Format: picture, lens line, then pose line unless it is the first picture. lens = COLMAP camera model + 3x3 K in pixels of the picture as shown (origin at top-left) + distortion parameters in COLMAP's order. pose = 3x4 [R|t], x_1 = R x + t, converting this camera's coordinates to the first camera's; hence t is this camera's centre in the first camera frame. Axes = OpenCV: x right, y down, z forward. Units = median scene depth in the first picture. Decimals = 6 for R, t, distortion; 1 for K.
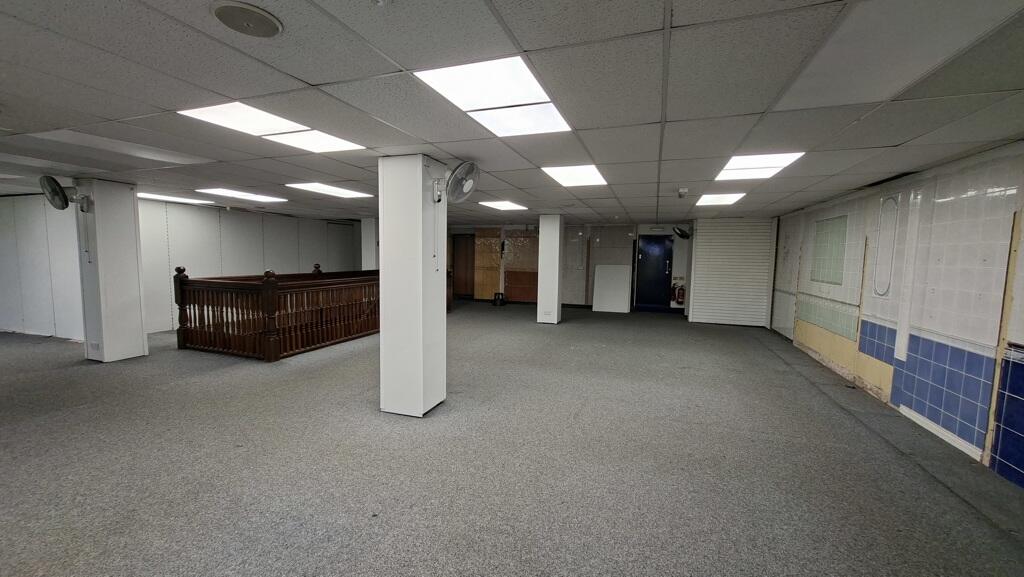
lens RADIAL K [[408.2, 0, 512.1], [0, 408.2, 293.3], [0, 0, 1]] dist [0.001615, 0.000295]
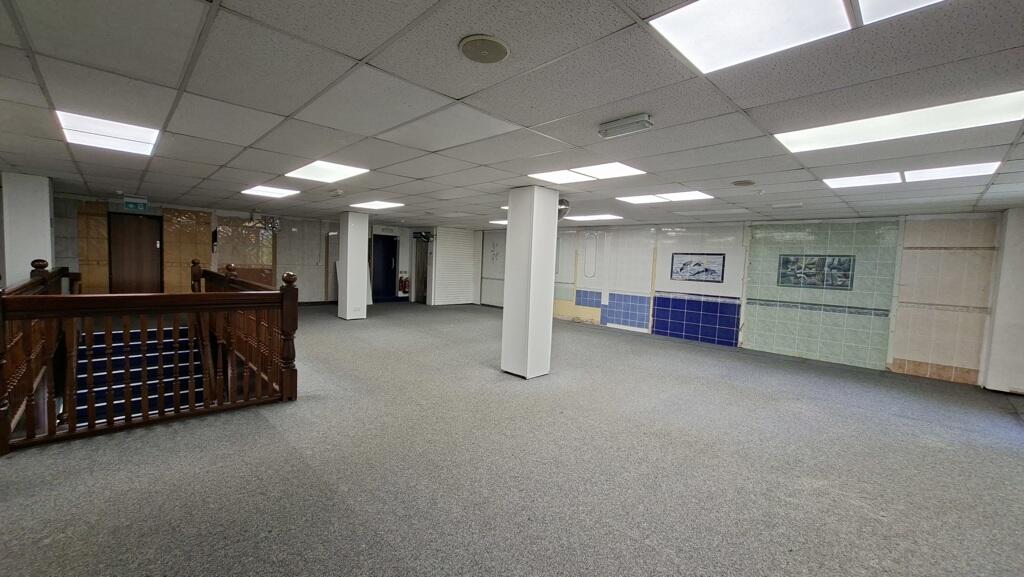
lens RADIAL K [[408.2, 0, 515.3], [0, 408.2, 285.8], [0, 0, 1]] dist [0.001615, 0.000295]
pose [[0.438237, -0.051765, 0.897368, -1.342621], [0.051074, 0.998161, 0.032637, -0.046933], [-0.897407, 0.031530, 0.440075, 0.409655]]
